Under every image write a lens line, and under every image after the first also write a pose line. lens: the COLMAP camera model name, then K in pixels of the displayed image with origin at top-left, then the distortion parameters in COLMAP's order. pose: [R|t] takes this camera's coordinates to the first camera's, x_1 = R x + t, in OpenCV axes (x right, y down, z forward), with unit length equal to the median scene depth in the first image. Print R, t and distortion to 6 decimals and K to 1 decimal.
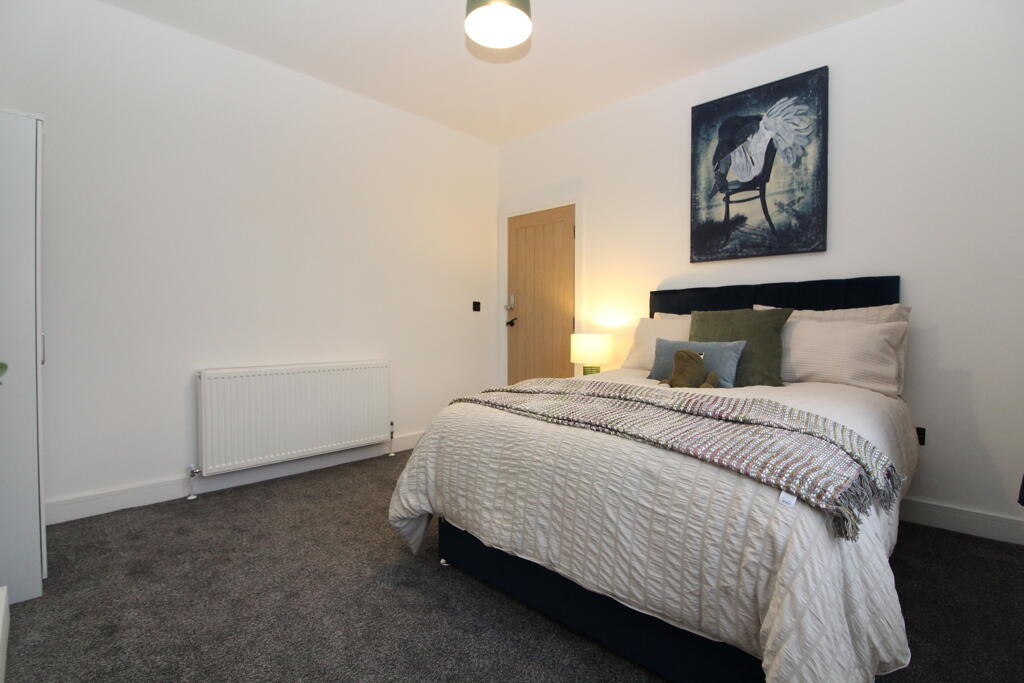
lens RADIAL K [[474.5, 0, 512.4], [0, 474.5, 338.1], [0, 0, 1]] dist [-0.005288, -0.001187]
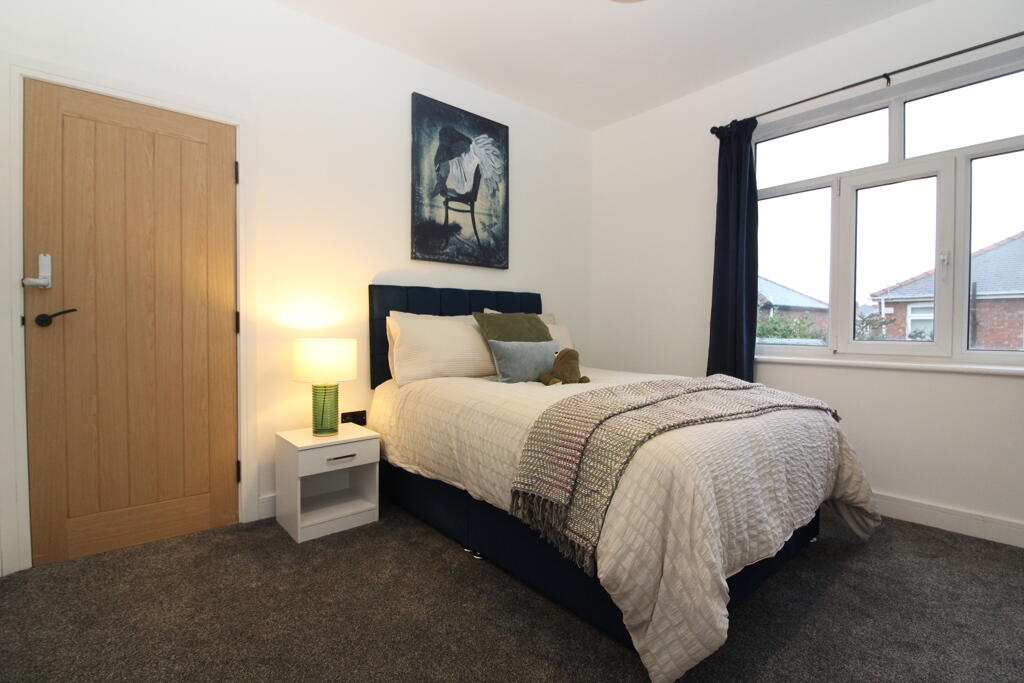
lens RADIAL K [[474.5, 0, 512.2], [0, 474.5, 335.6], [0, 0, 1]] dist [-0.005288, -0.001187]
pose [[0.111827, -0.016084, 0.993597, -0.570746], [0.025133, 0.999595, 0.013353, -0.018663], [-0.993410, 0.023479, 0.112186, 0.767947]]
